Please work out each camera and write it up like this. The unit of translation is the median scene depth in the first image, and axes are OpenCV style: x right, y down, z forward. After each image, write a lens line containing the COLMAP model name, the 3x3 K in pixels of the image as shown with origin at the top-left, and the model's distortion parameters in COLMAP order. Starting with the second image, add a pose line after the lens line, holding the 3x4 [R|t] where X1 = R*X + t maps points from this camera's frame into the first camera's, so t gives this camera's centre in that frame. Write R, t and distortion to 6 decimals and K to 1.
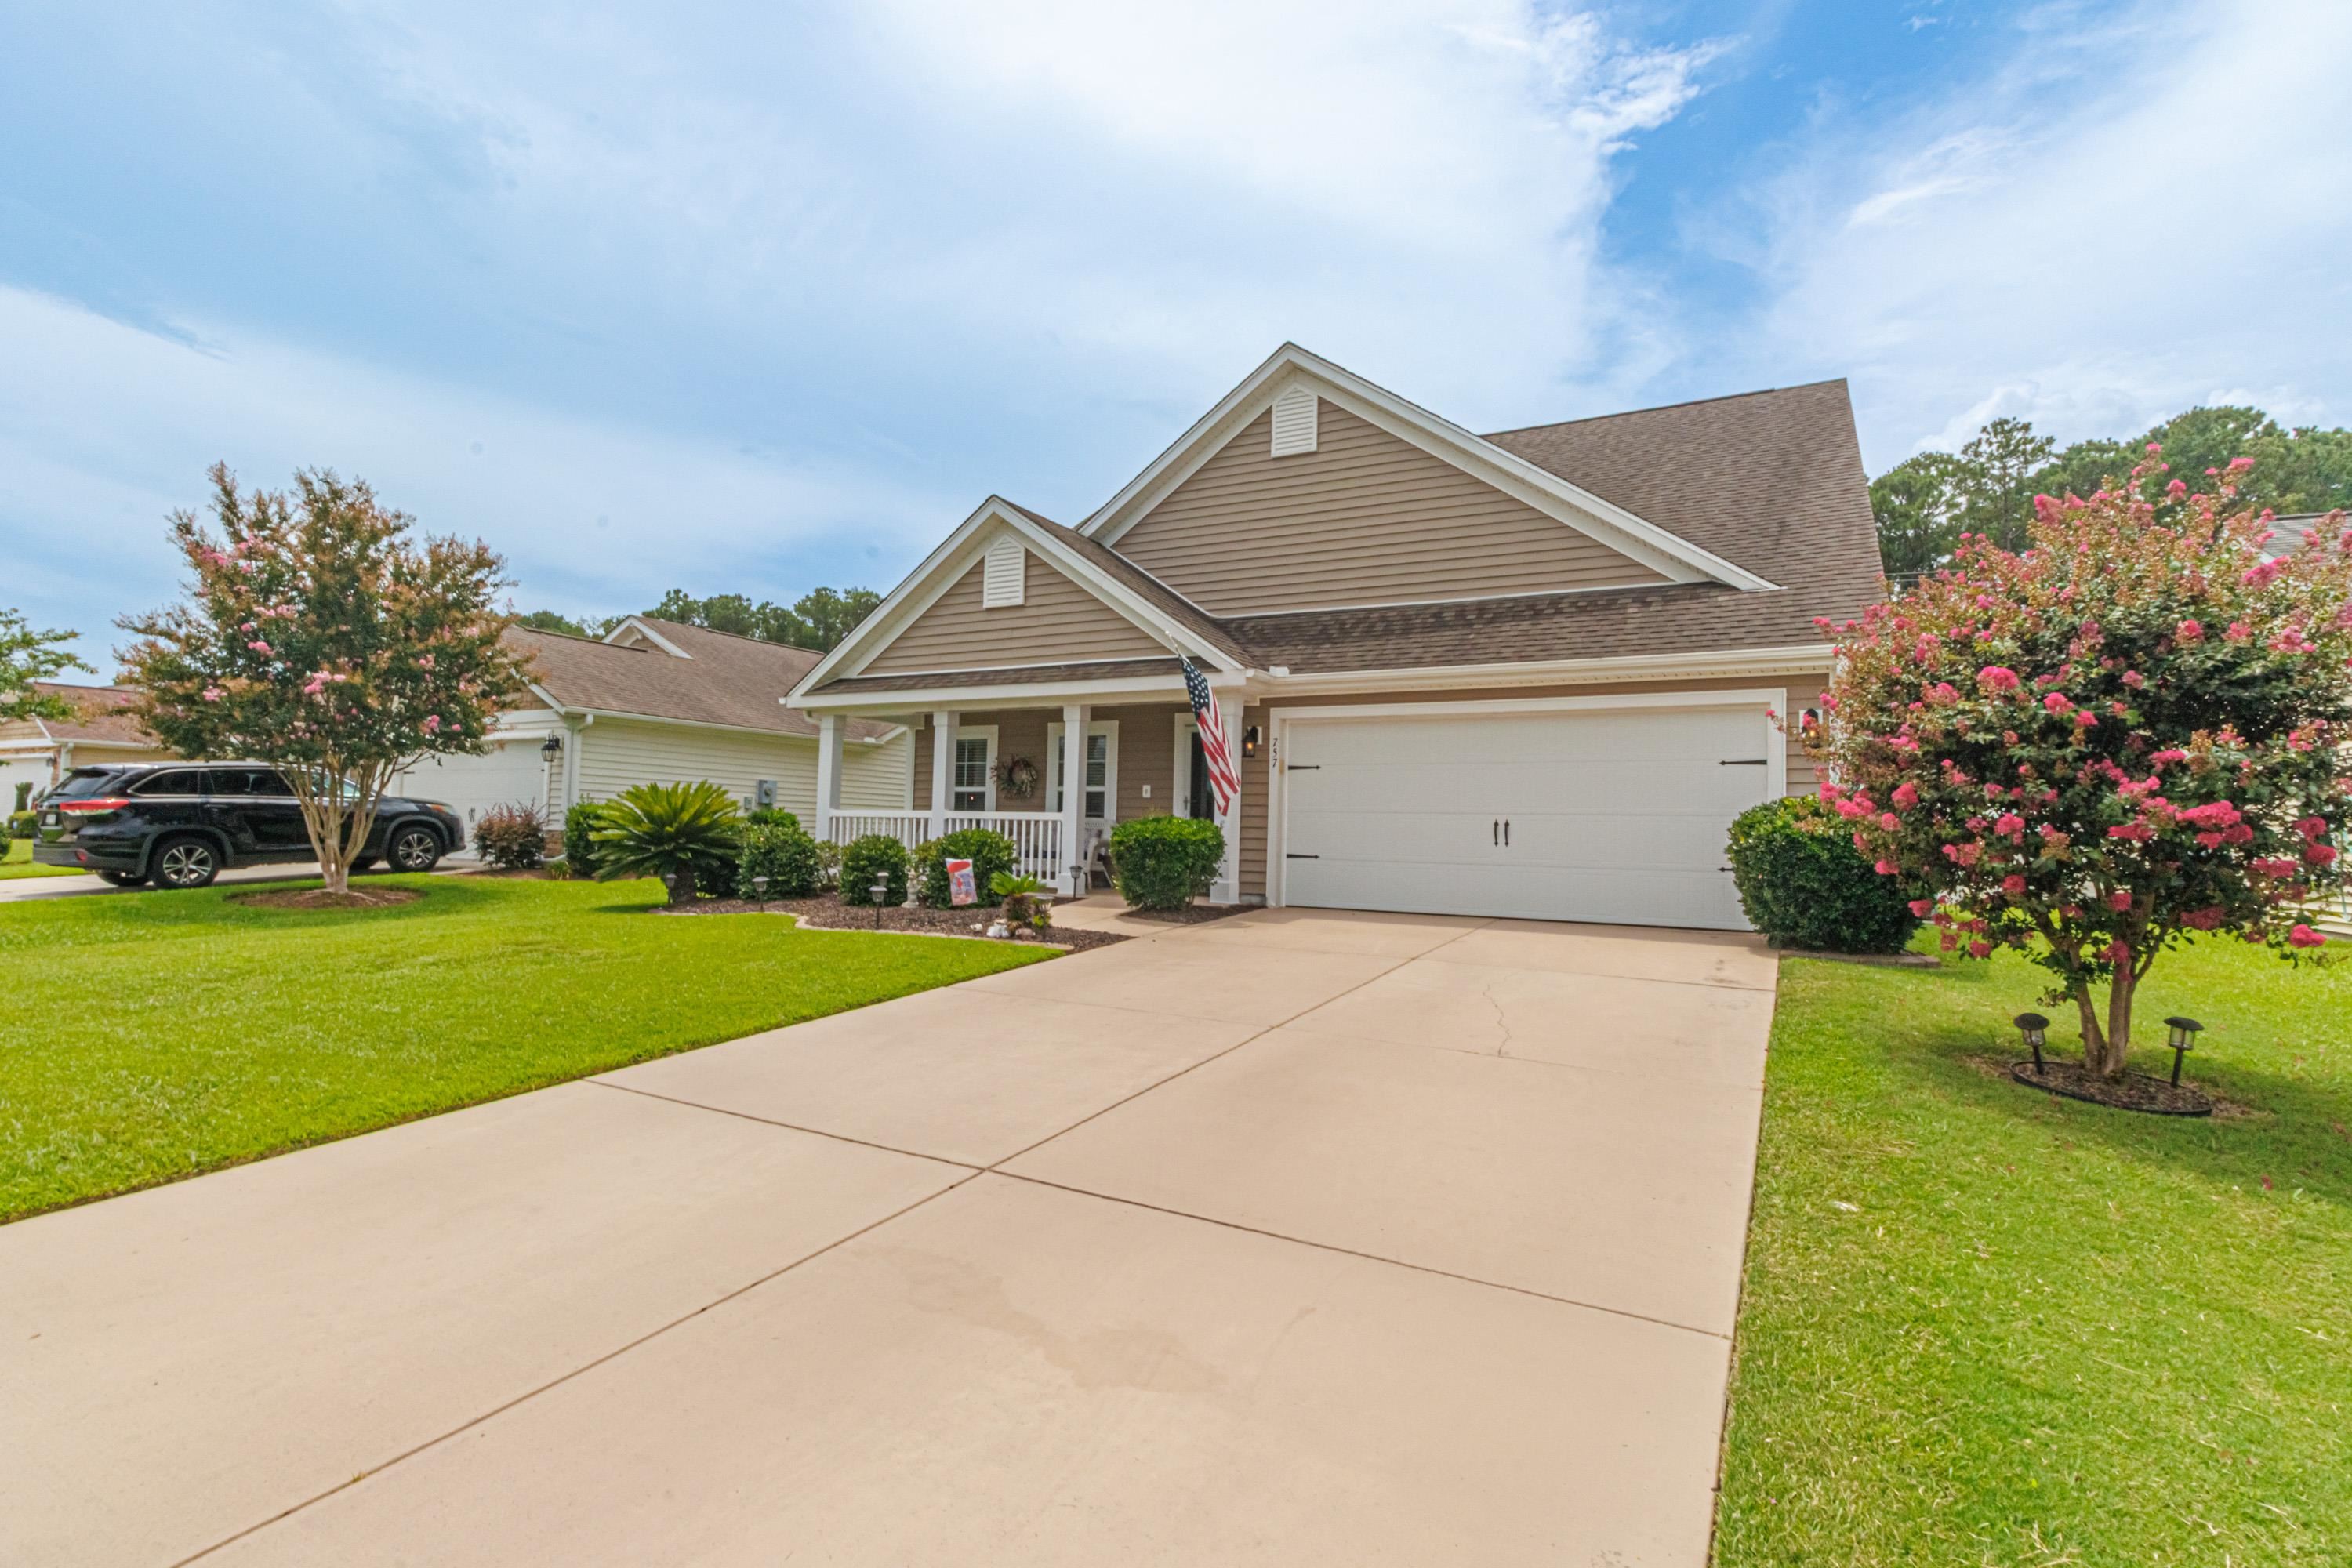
lens RADIAL K [[1098.8, 0, 1182.8], [0, 1098.8, 788.3], [0, 0, 1]] dist [0.003993, 0.001143]
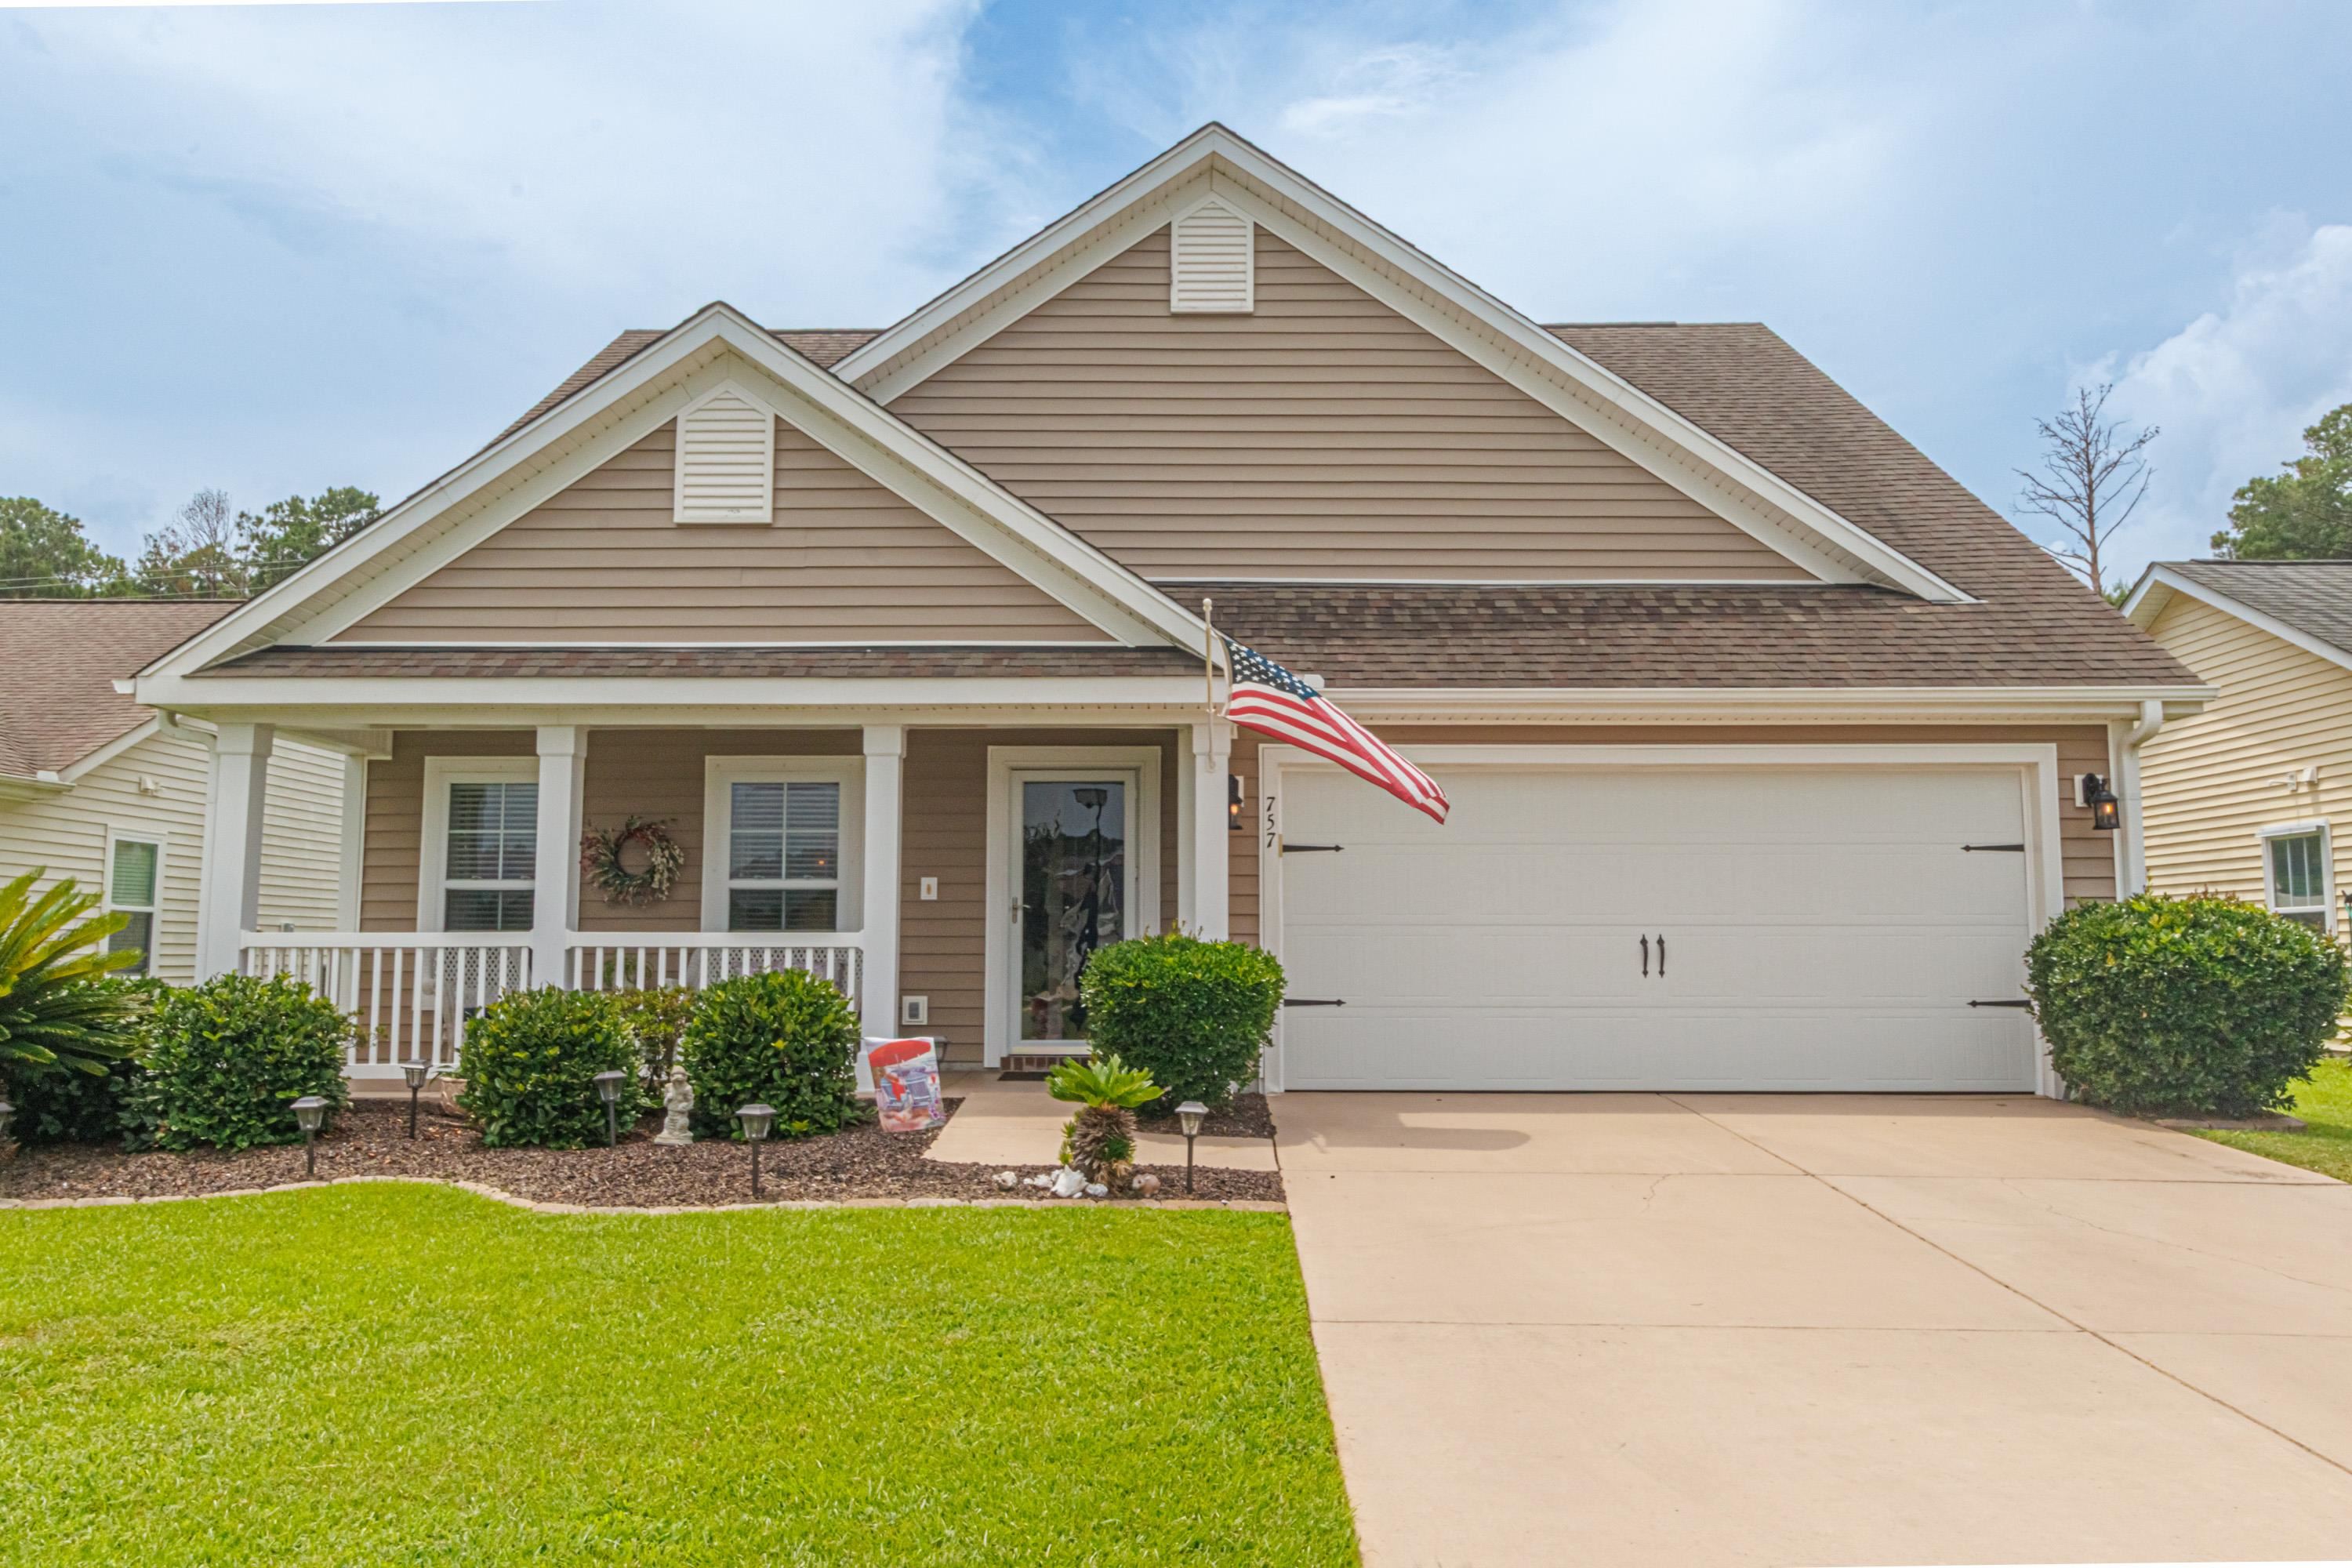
lens RADIAL K [[1767.6, 0, 1169.6], [0, 1767.6, 775.6], [0, 0, 1]] dist [0.008646, -0.009720]
pose [[0.883097, 0.026965, 0.468415, -0.357690], [-0.000617, 0.998413, -0.056313, -0.004199], [-0.469190, 0.049441, 0.881712, 0.193612]]
